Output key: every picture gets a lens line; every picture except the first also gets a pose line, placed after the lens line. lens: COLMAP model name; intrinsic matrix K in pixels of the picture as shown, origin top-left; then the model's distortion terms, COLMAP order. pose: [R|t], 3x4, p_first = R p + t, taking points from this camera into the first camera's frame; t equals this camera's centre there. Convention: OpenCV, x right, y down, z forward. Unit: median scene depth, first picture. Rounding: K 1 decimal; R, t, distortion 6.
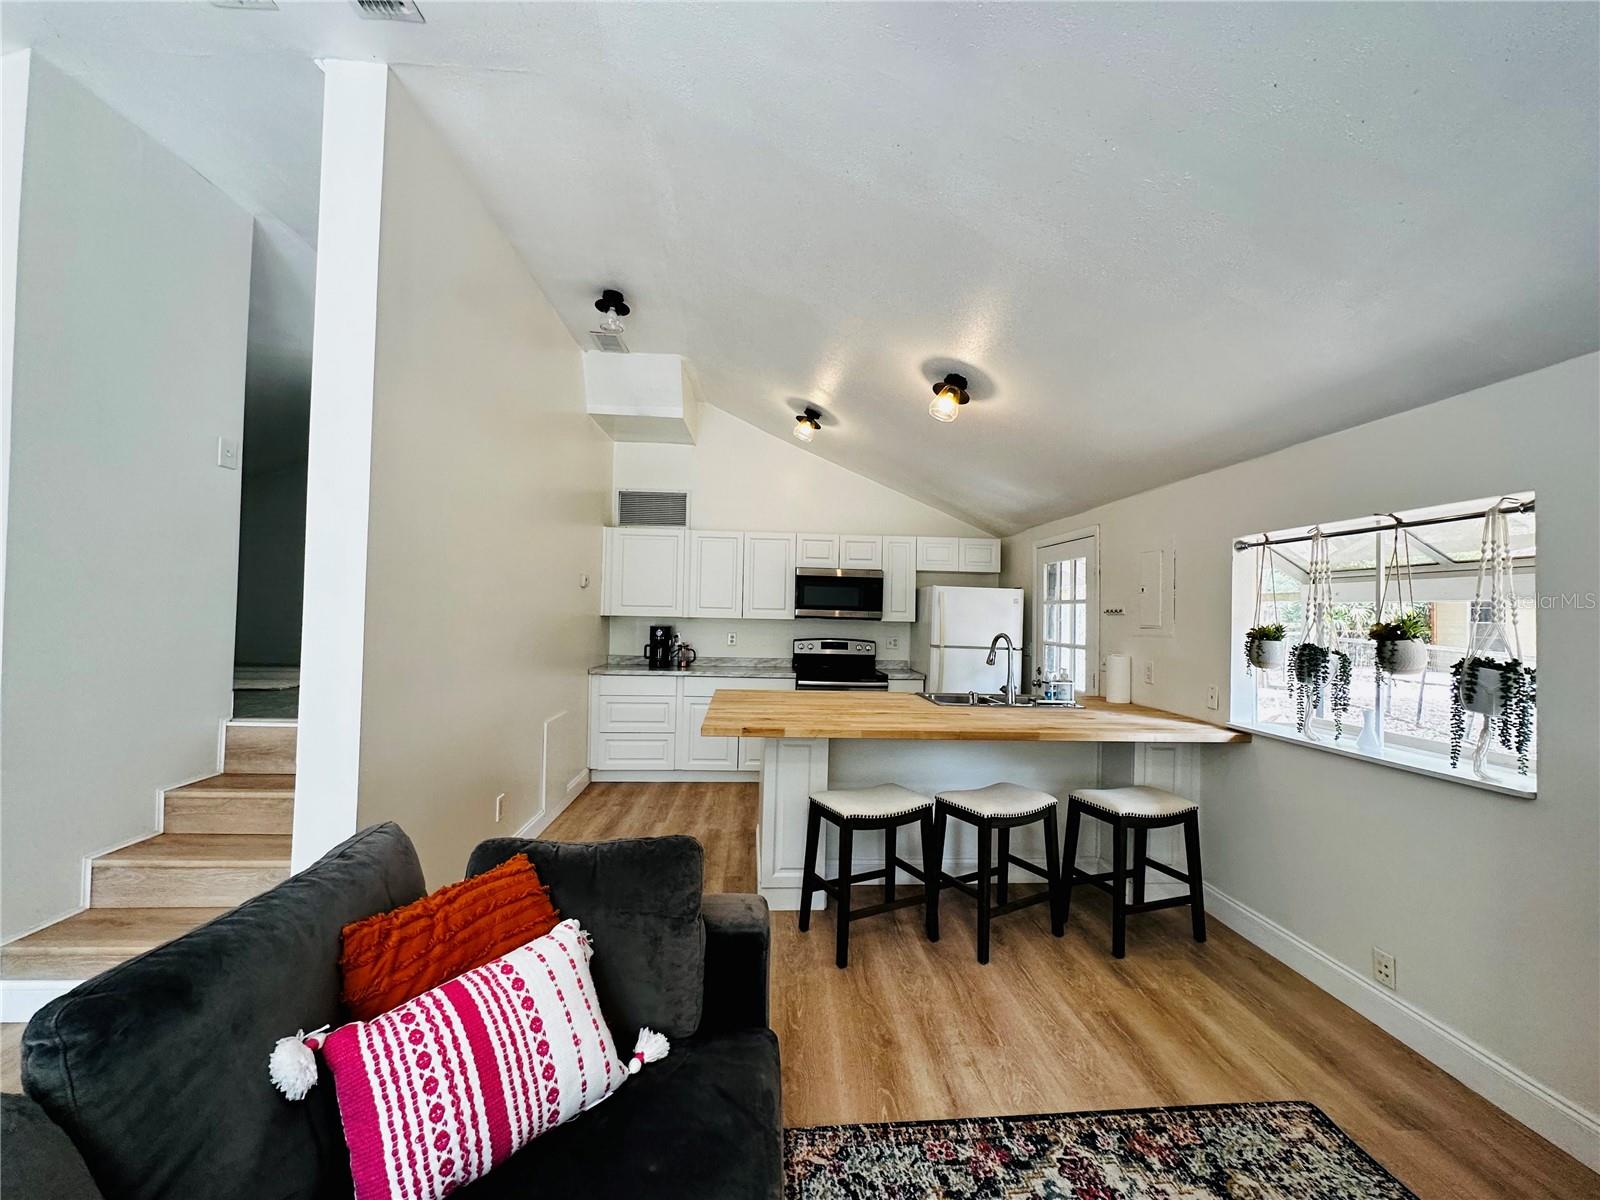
lens RADIAL K [[641.7, 0, 800.8], [0, 641.7, 597.1], [0, 0, 1]] dist [-0.001463, -0.000080]
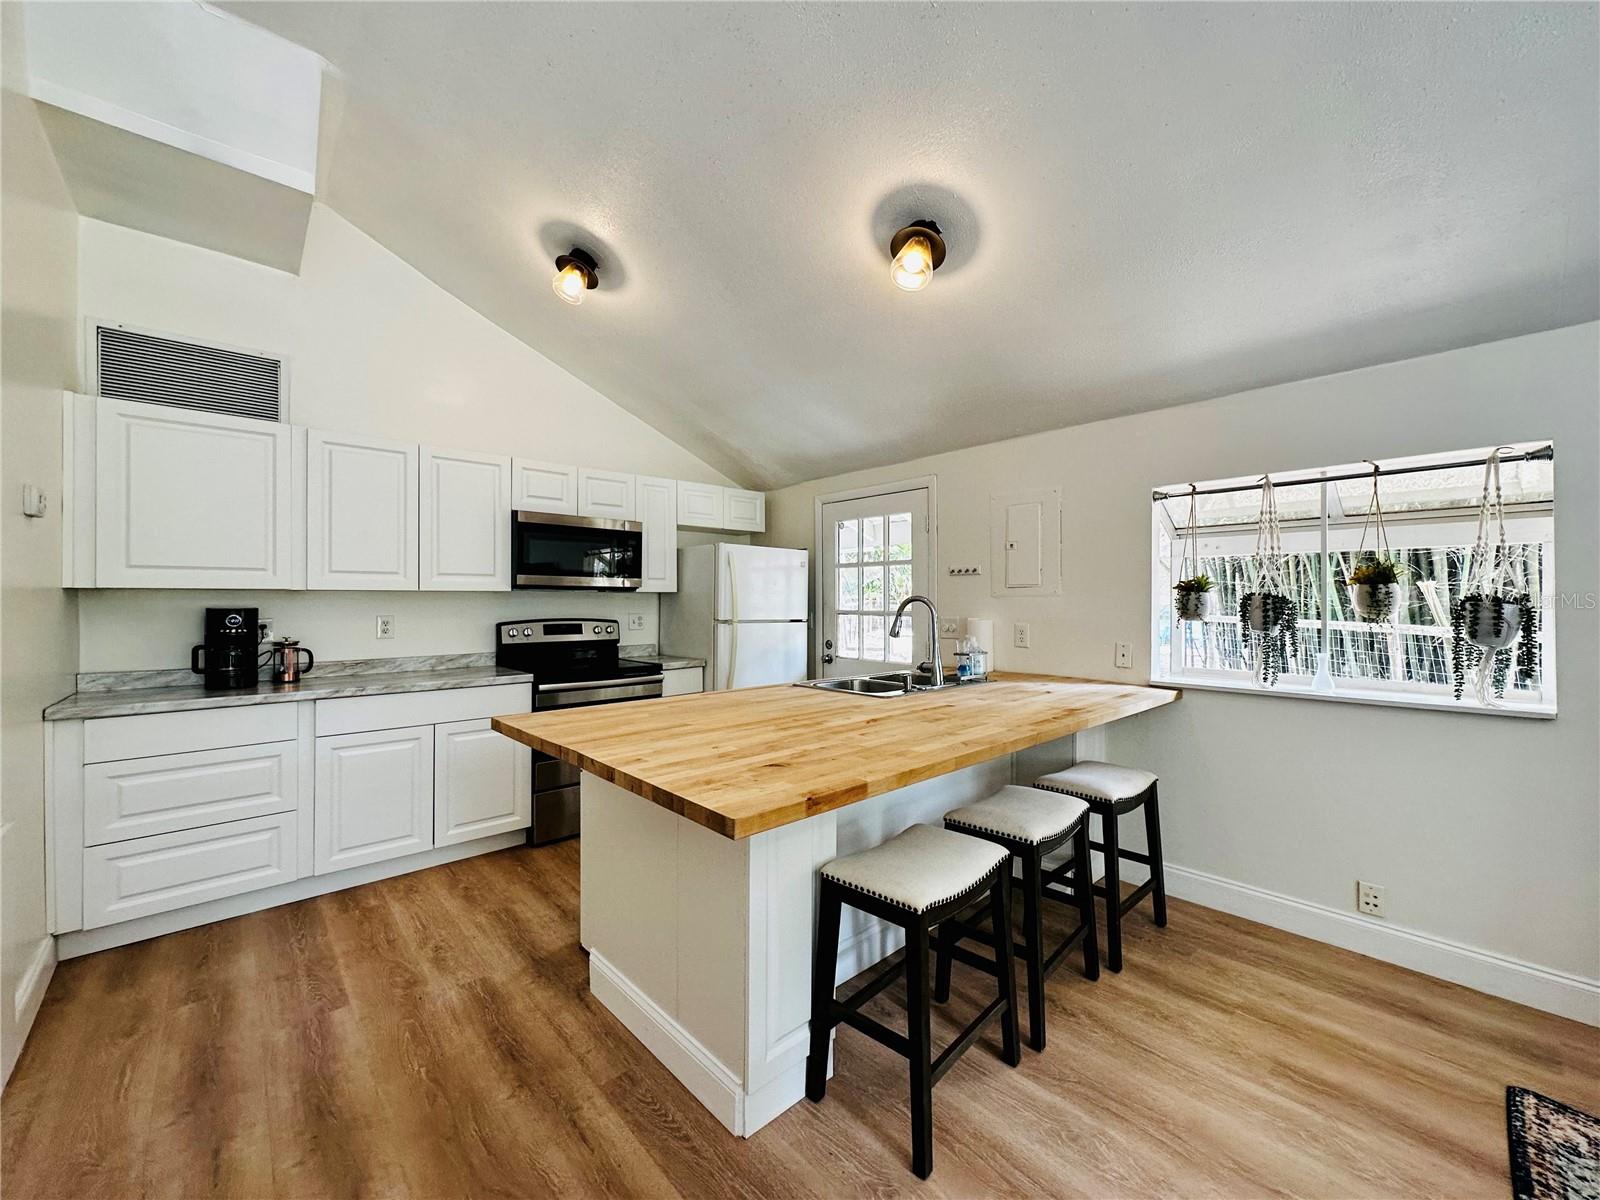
lens RADIAL K [[641.7, 0, 800.8], [0, 641.7, 597.1], [0, 0, 1]] dist [-0.001463, -0.000080]
pose [[0.780728, -0.019953, 0.624552, -0.336676], [0.002427, 0.999579, 0.028901, 0.042273], [-0.624866, -0.021048, 0.780448, 0.578961]]
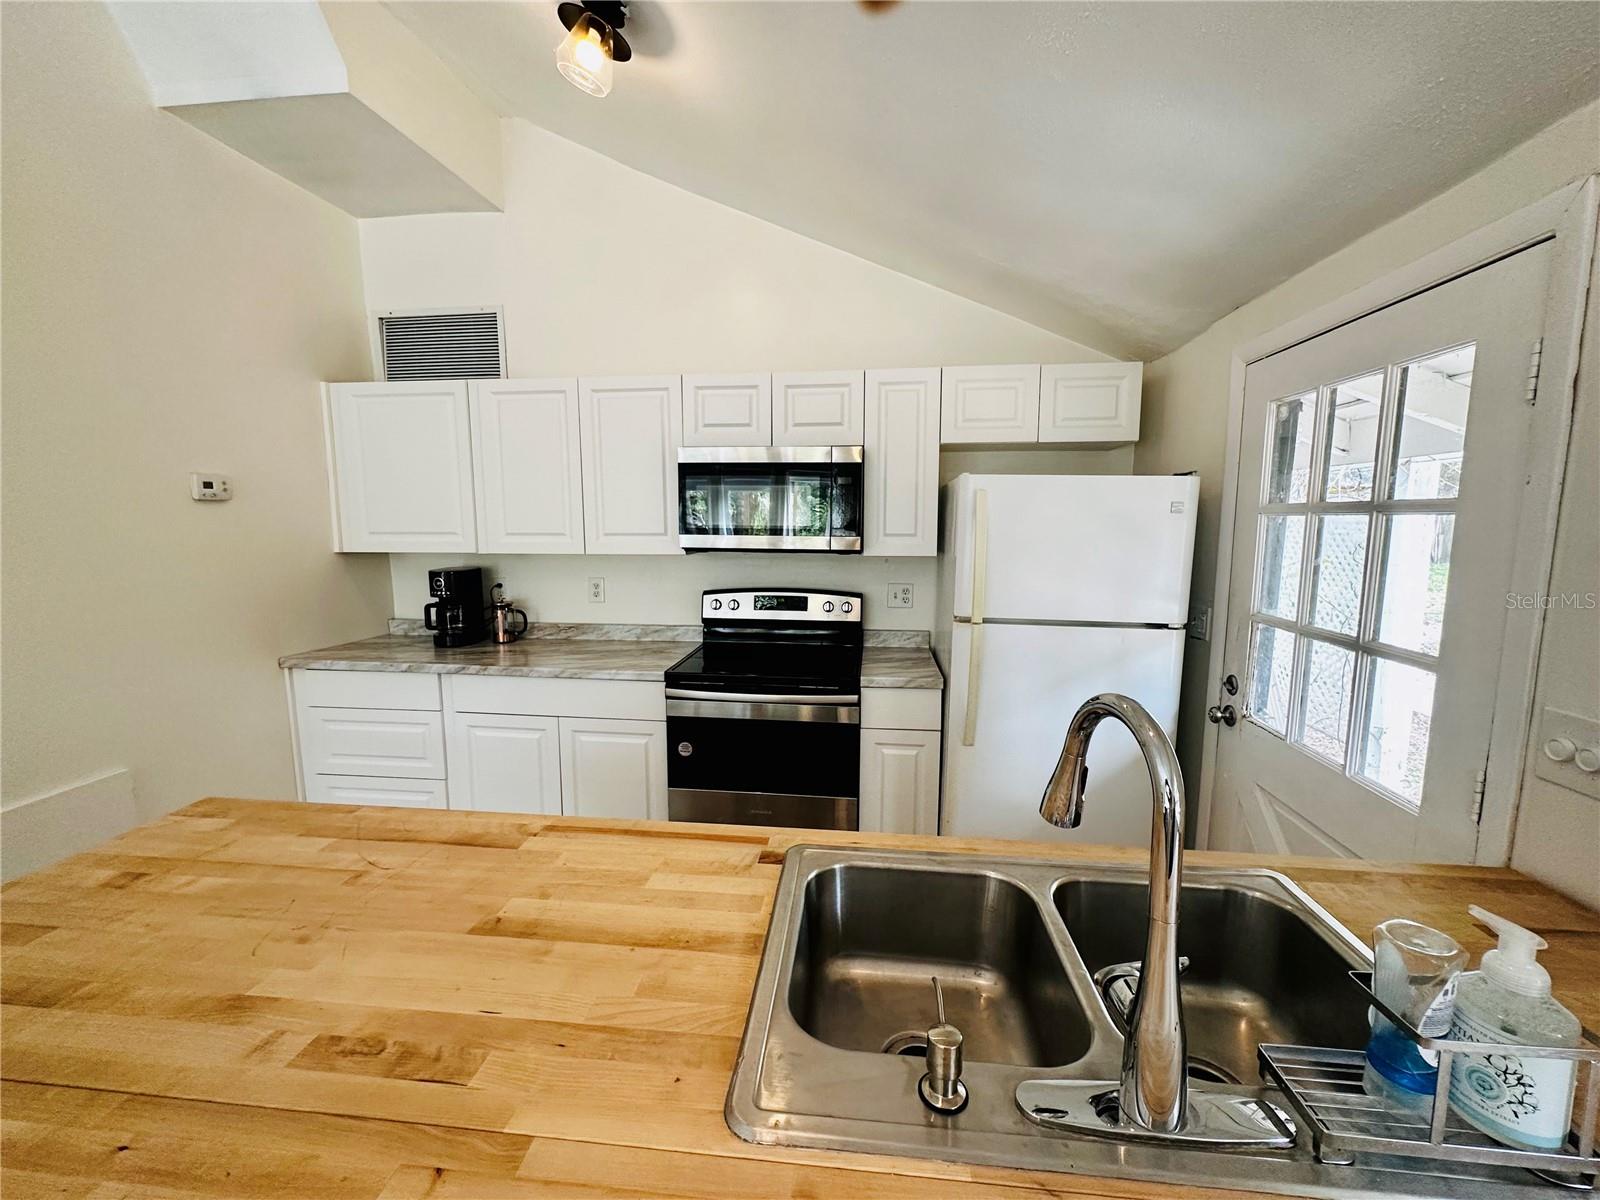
lens RADIAL K [[641.7, 0, 800.8], [0, 641.7, 597.1], [0, 0, 1]] dist [-0.001463, -0.000080]
pose [[0.982590, 0.001452, -0.185783, 0.310761], [0.025519, 0.989437, 0.142701, -0.001940], [0.184028, -0.144958, 0.972173, 0.968311]]
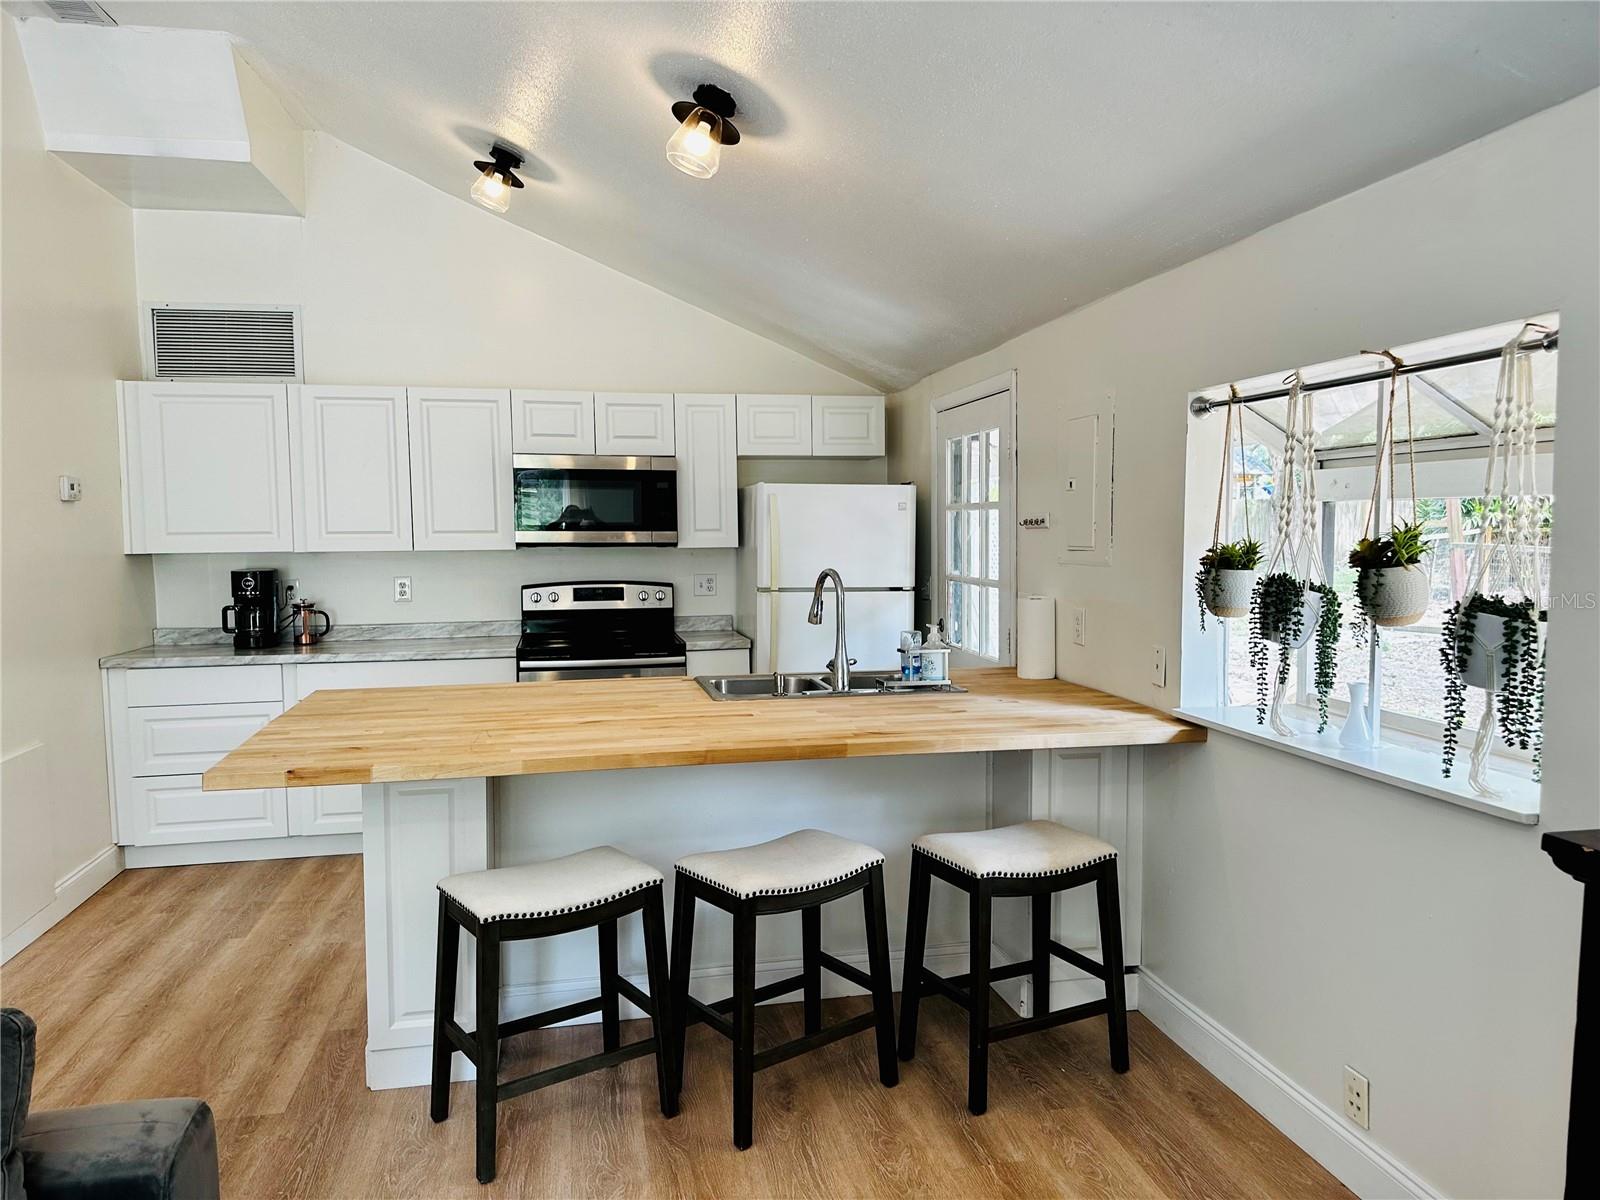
lens RADIAL K [[1121.0, 0, 805.2], [0, 1121.0, 604.7], [0, 0, 1]] dist [0.106203, -0.153864]
pose [[0.990206, -0.039278, 0.133972, 0.190124], [0.026174, 0.994822, 0.098209, -0.011840], [-0.137135, -0.093740, 0.986107, 0.023562]]
